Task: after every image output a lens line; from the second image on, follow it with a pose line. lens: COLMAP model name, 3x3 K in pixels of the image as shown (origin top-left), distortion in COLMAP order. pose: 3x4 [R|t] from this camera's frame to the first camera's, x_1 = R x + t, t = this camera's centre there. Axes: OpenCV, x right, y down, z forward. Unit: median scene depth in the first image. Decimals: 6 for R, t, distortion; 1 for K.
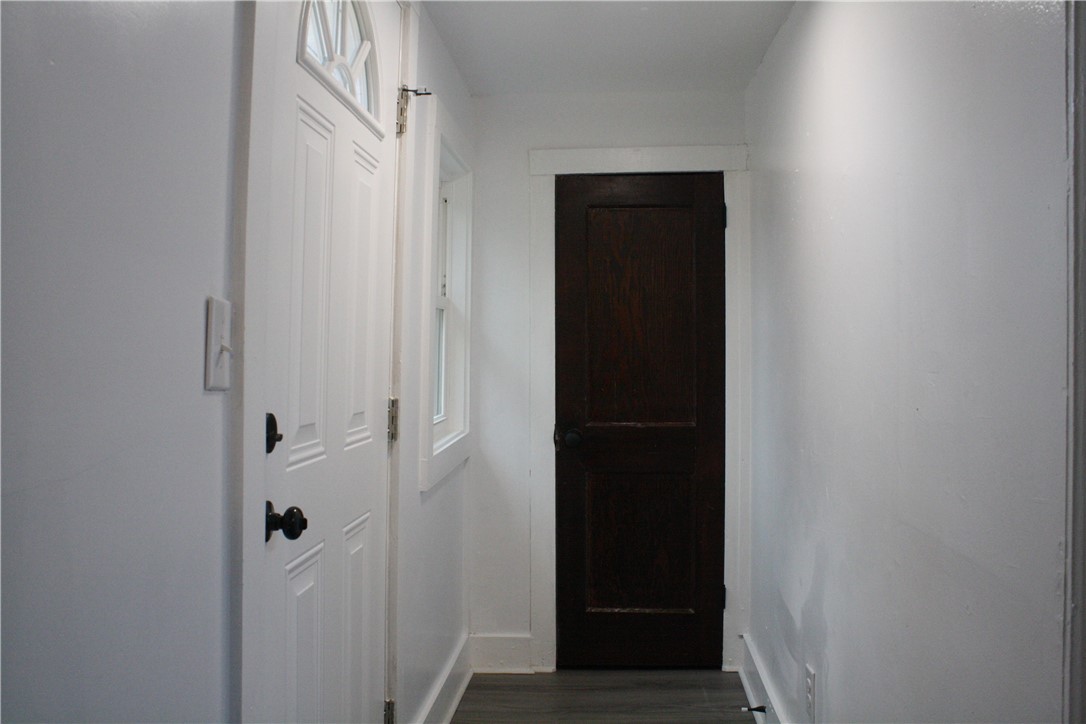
lens RADIAL K [[1016.0, 0, 543.0], [0, 1016.0, 362.0], [0, 0, 1]] dist [-0.172335, -0.001422]
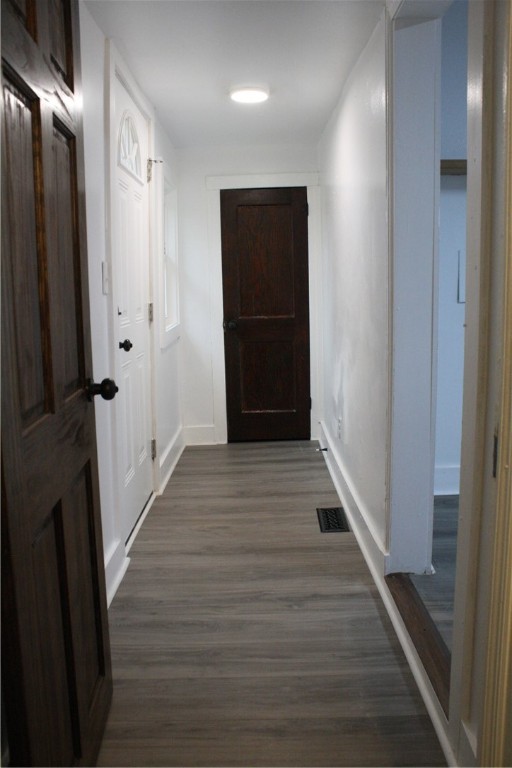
lens RADIAL K [[662.0, 0, 256.0], [0, 662.0, 384.0], [0, 0, 1]] dist [-0.173937, 0.172243]
pose [[0.997663, -0.031782, 0.060489, -0.006515], [0.023045, 0.989882, 0.140010, 0.010142], [-0.064327, -0.138288, 0.988301, -0.300762]]
